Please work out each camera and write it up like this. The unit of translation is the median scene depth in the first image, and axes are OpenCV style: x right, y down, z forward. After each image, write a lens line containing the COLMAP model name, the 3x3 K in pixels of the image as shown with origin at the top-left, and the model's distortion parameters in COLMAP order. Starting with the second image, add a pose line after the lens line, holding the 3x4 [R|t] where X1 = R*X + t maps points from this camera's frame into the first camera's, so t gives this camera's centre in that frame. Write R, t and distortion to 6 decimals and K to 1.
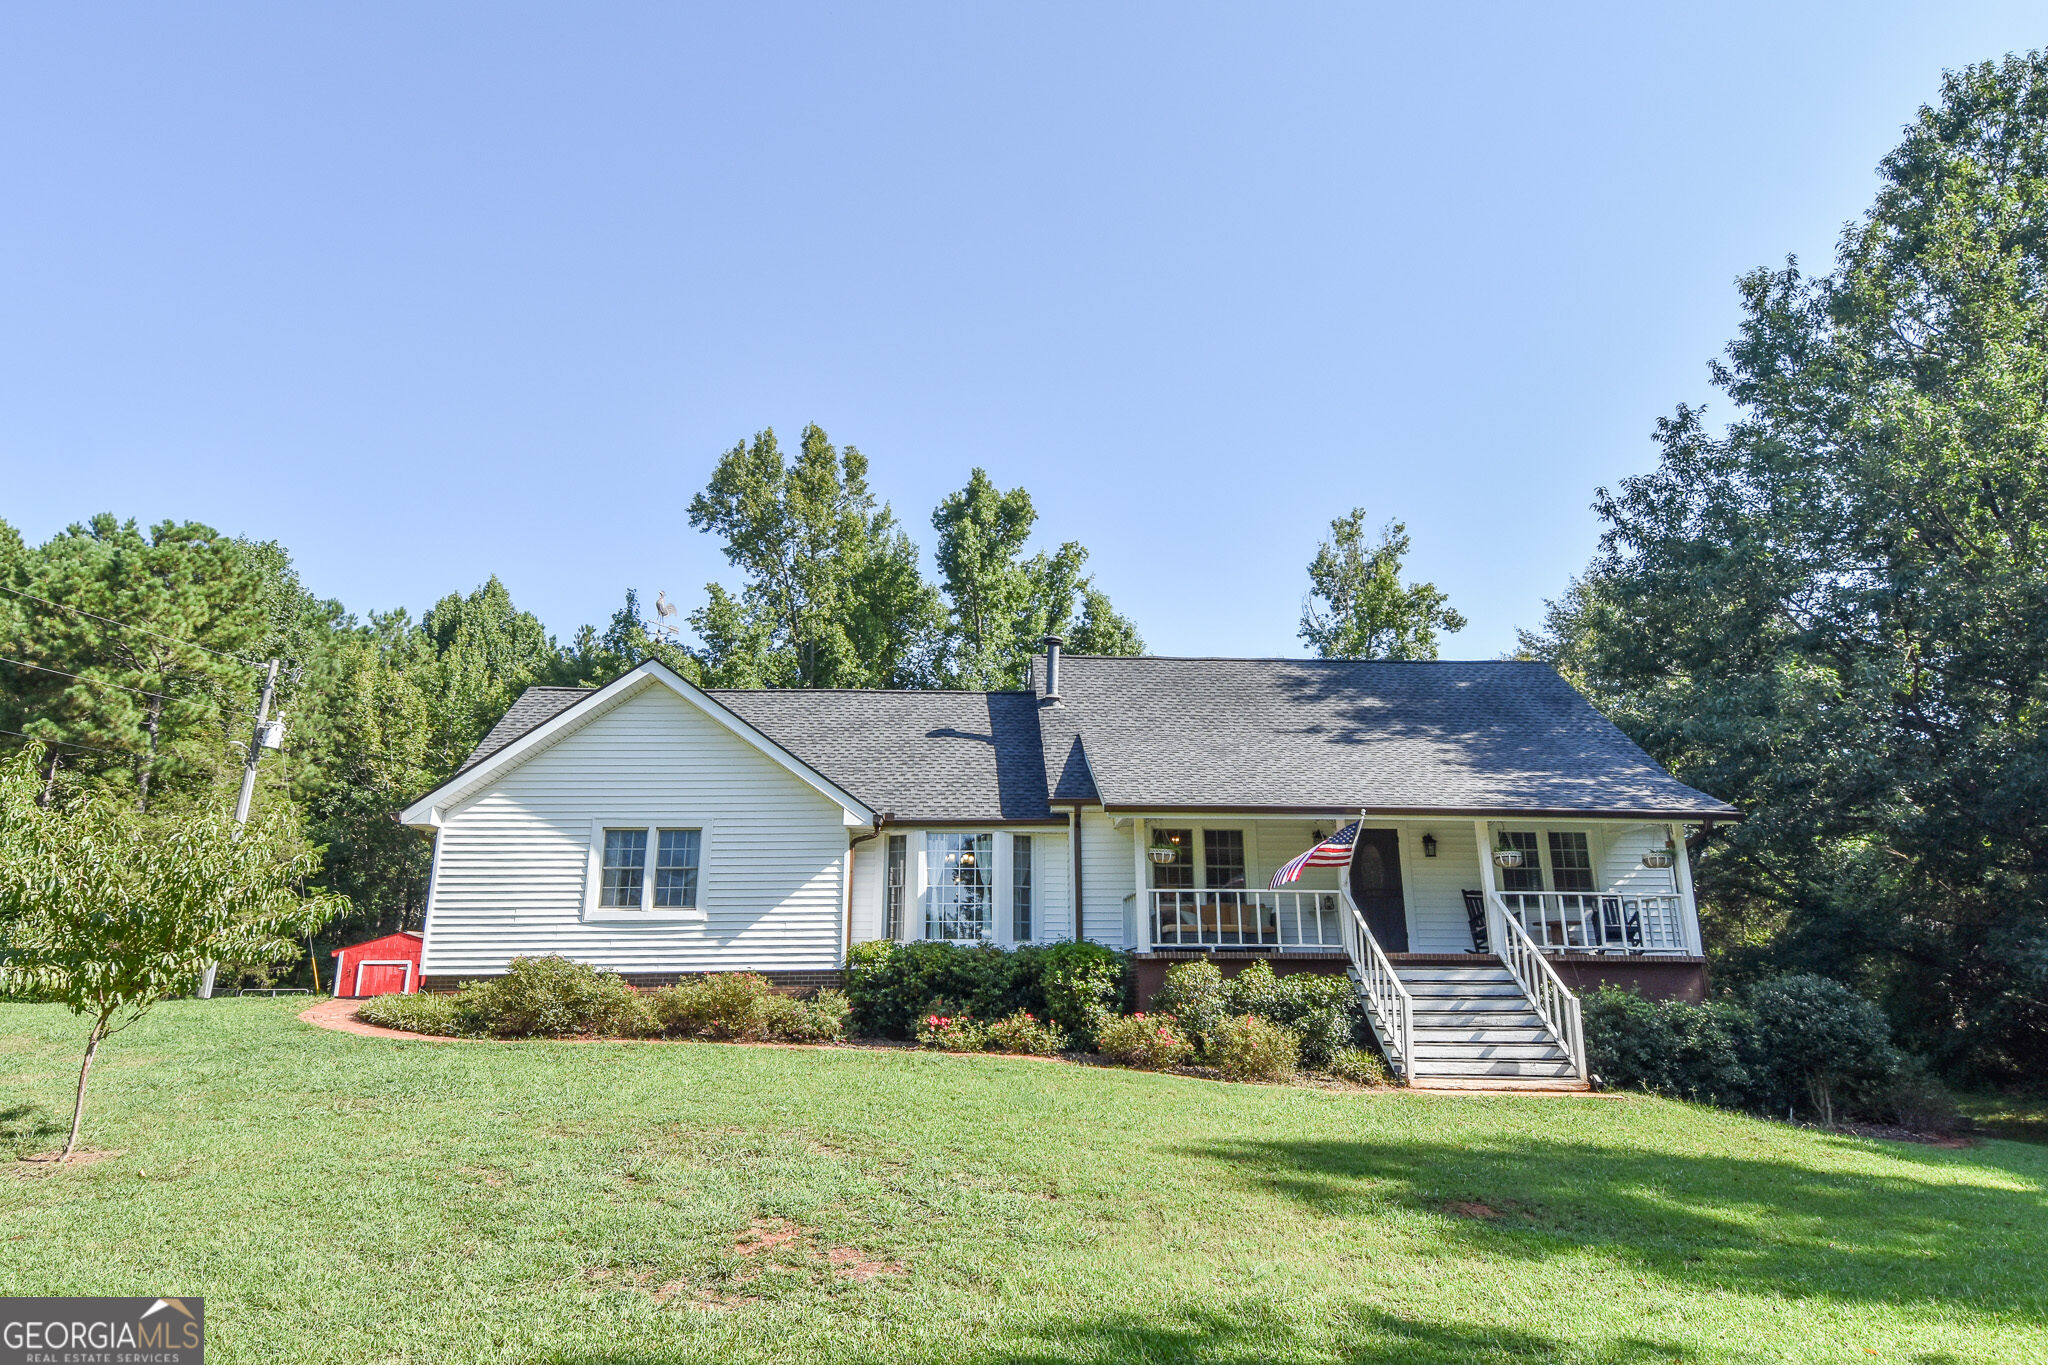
lens RADIAL K [[1162.7, 0, 1022.4], [0, 1162.7, 662.5], [0, 0, 1]] dist [0.058402, -0.061326]
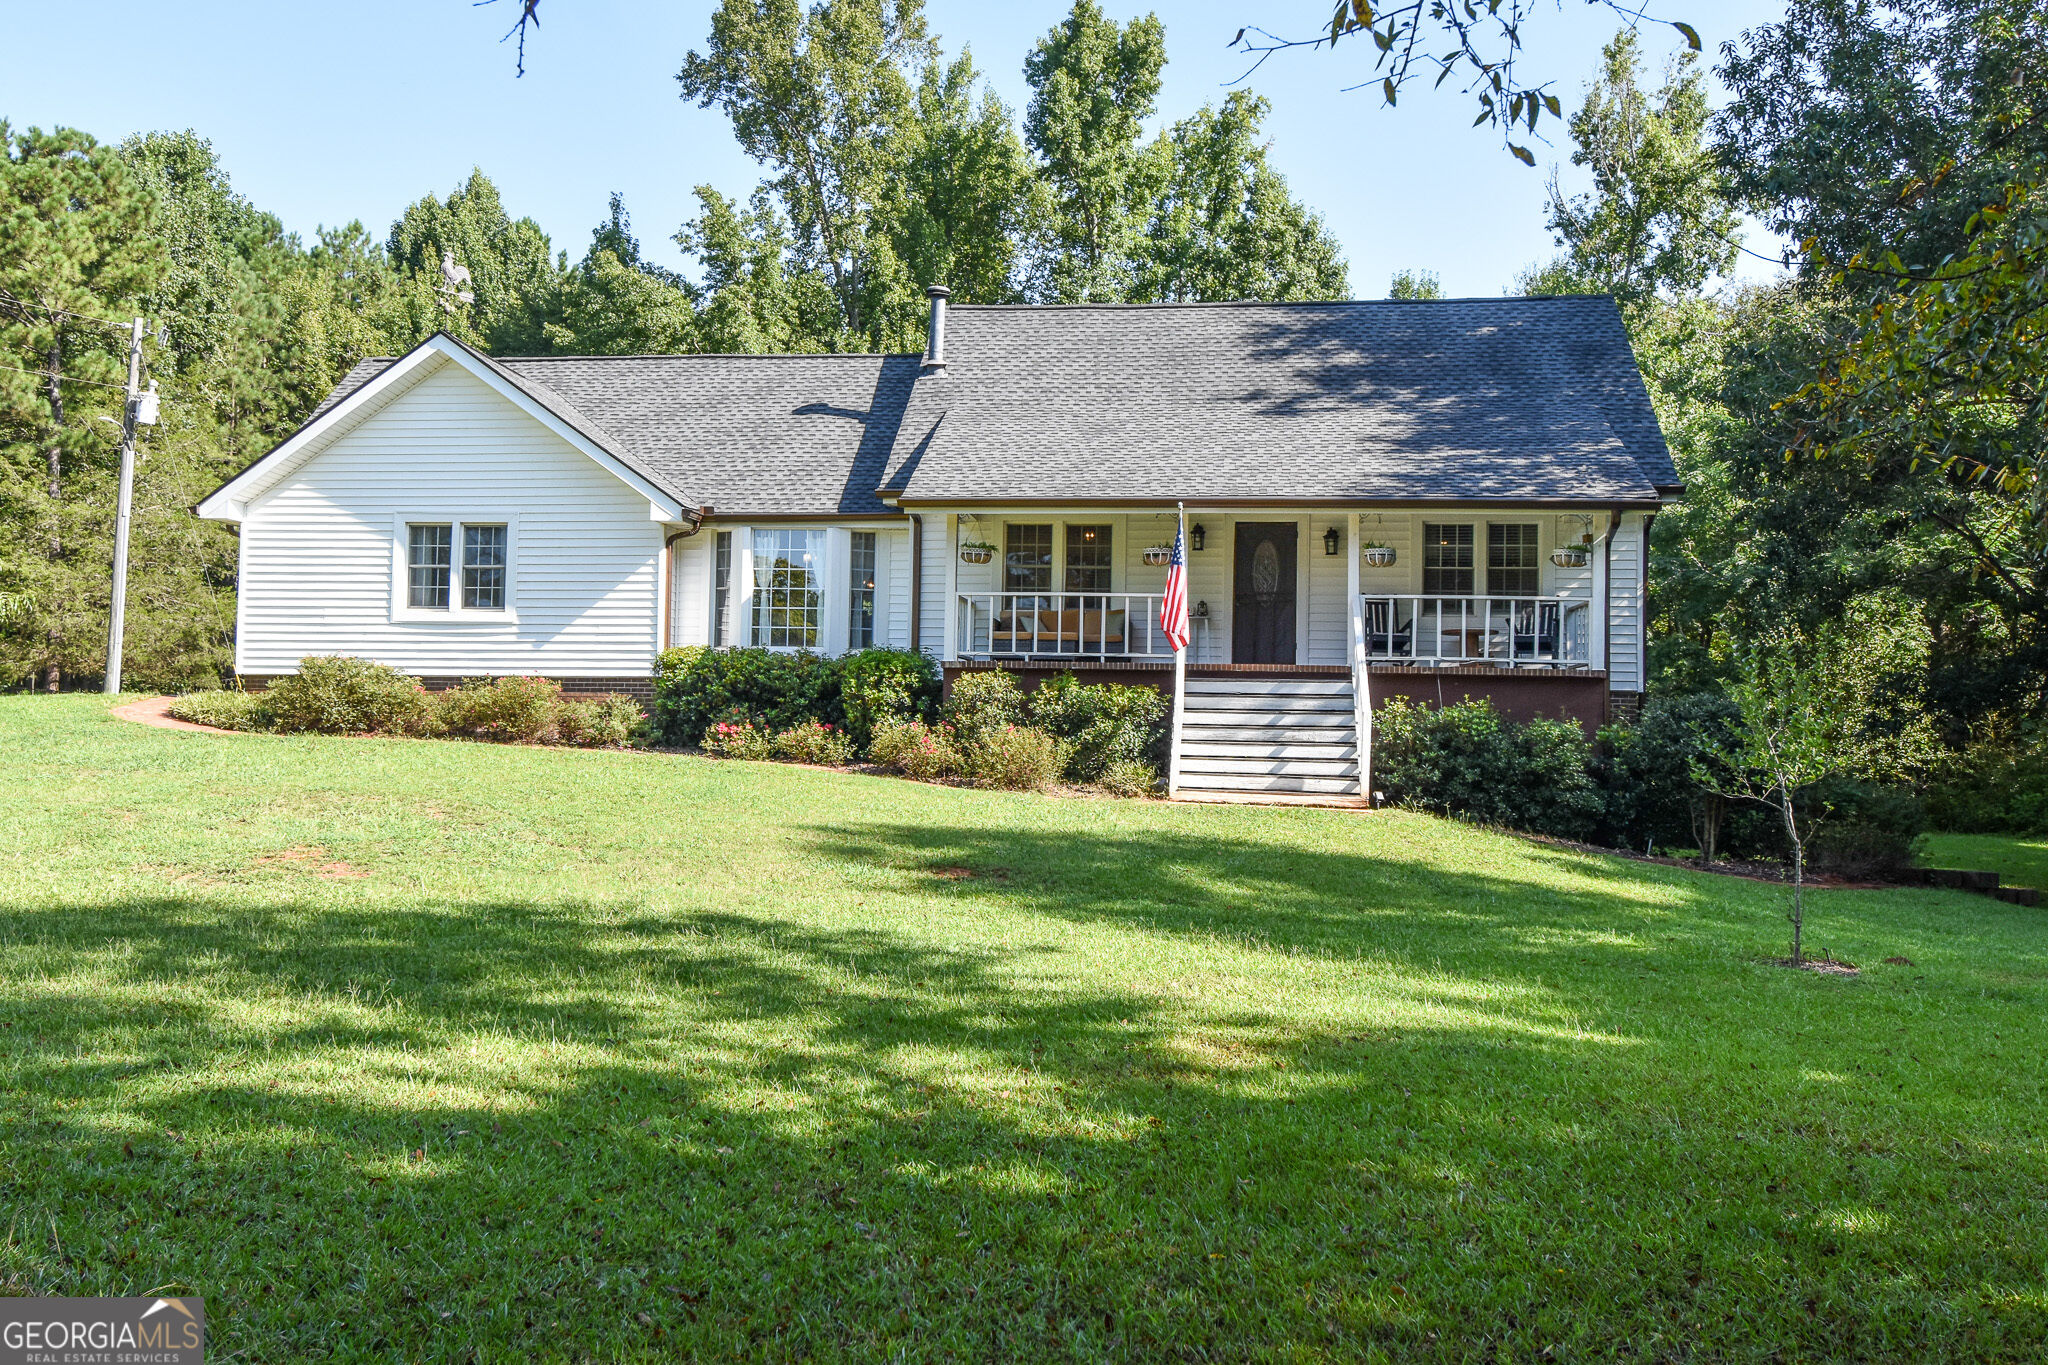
lens RADIAL K [[1759.9, 0, 1028.1], [0, 1759.9, 650.9], [0, 0, 1]] dist [0.069861, -0.068337]
pose [[0.983276, 0.010378, -0.181826, 0.365585], [0.030013, 0.975491, 0.217984, -0.047875], [0.179631, -0.219796, 0.958865, -0.258823]]
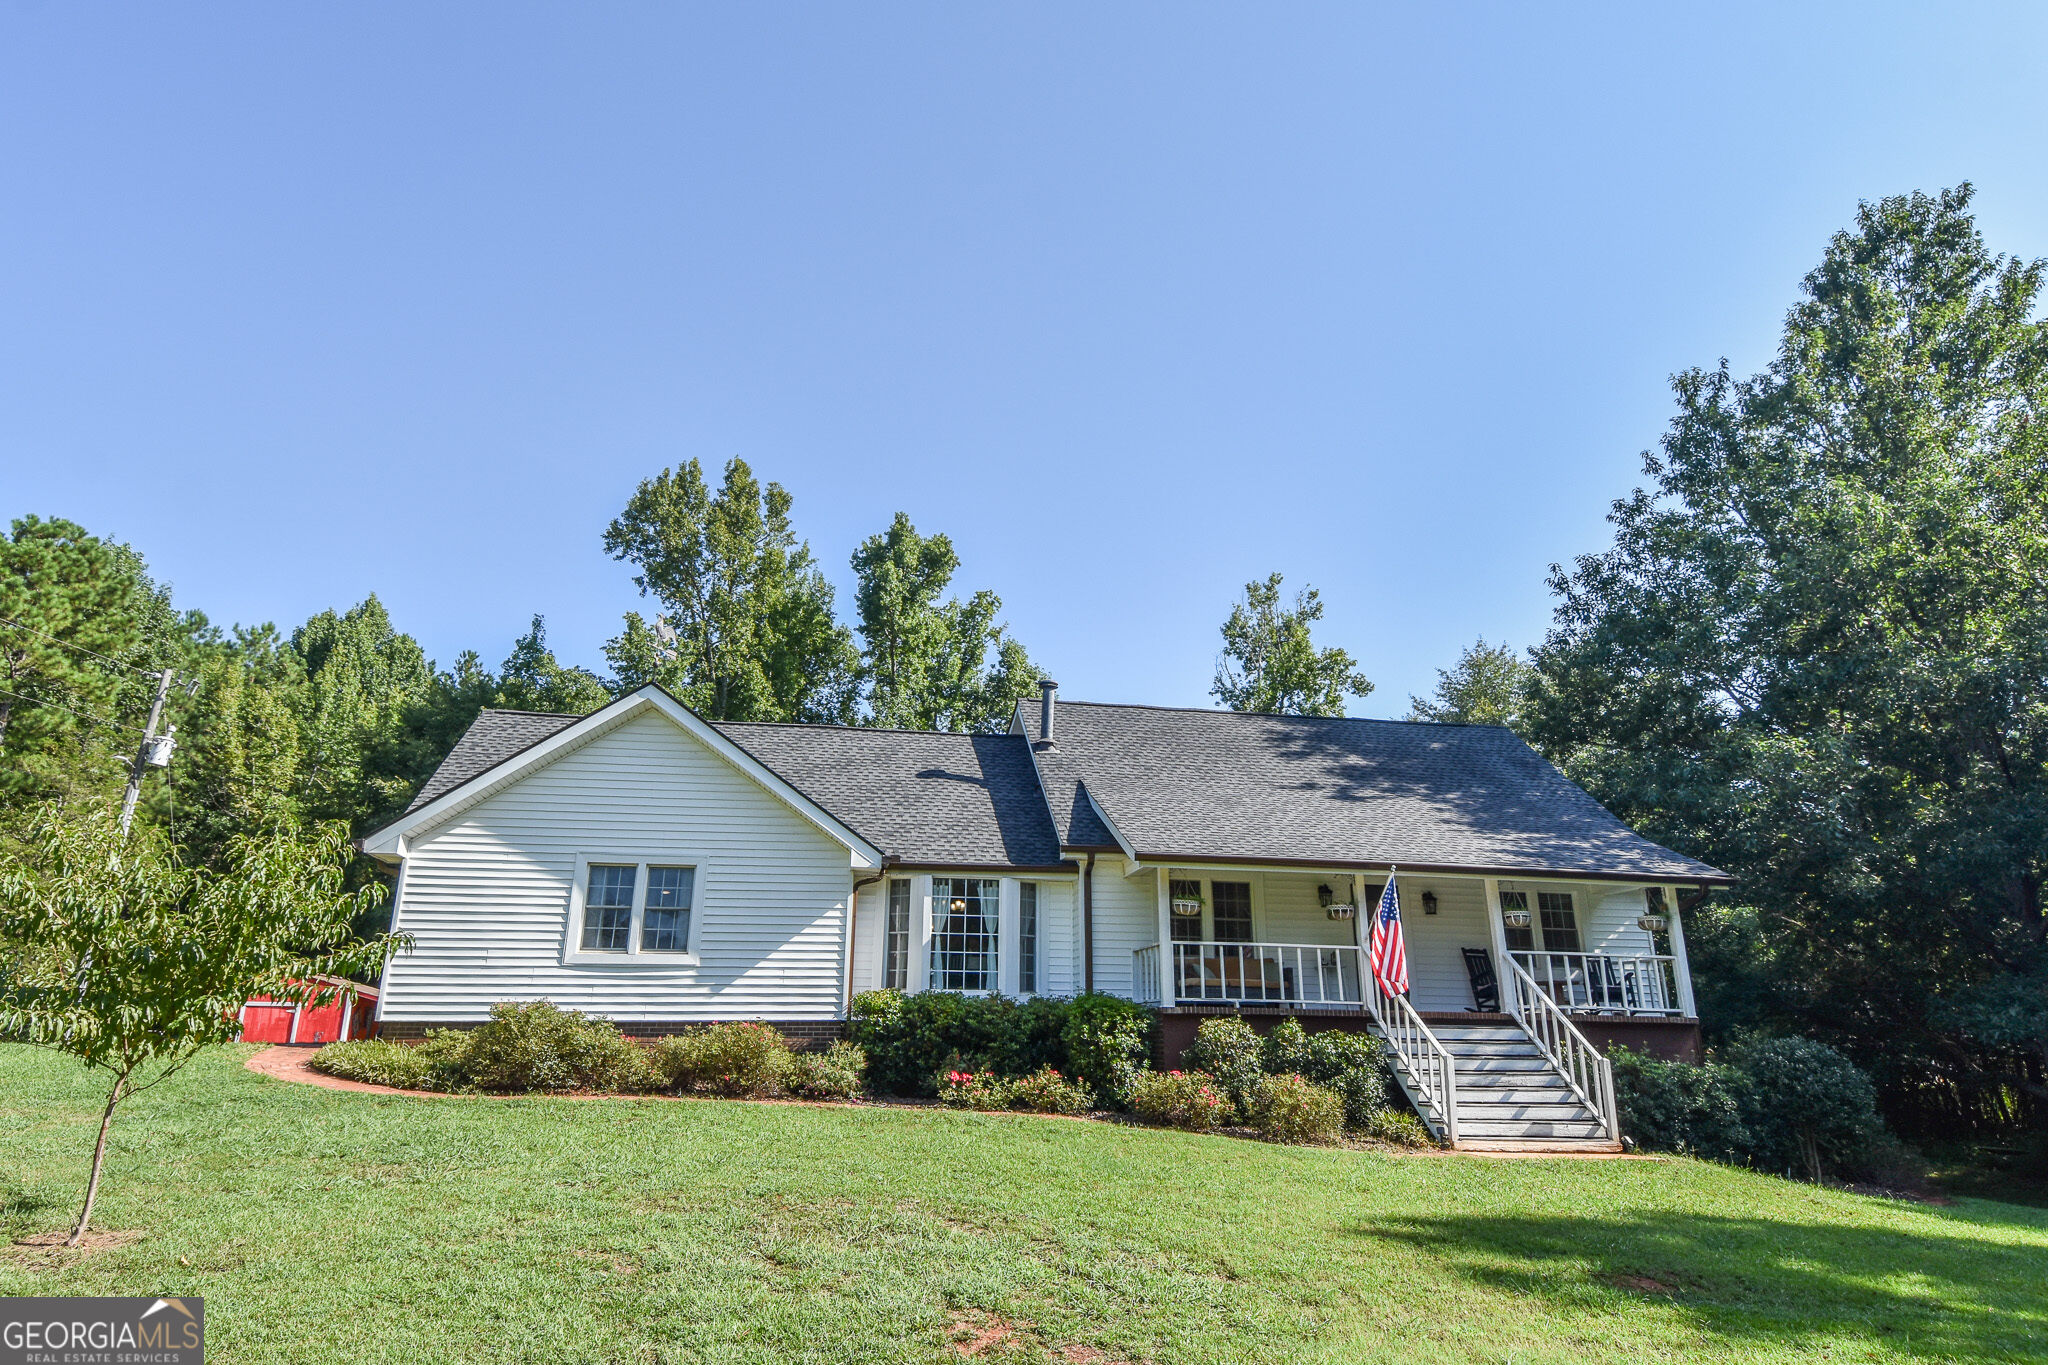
lens RADIAL K [[1142.9, 0, 1018.7], [0, 1142.9, 665.8], [0, 0, 1]] dist [0.058957, -0.063449]
pose [[0.992696, 0.046535, 0.111310, -0.124804], [-0.041943, 0.998183, -0.043254, 0.009914], [-0.113120, 0.038270, 0.992844, 0.046023]]
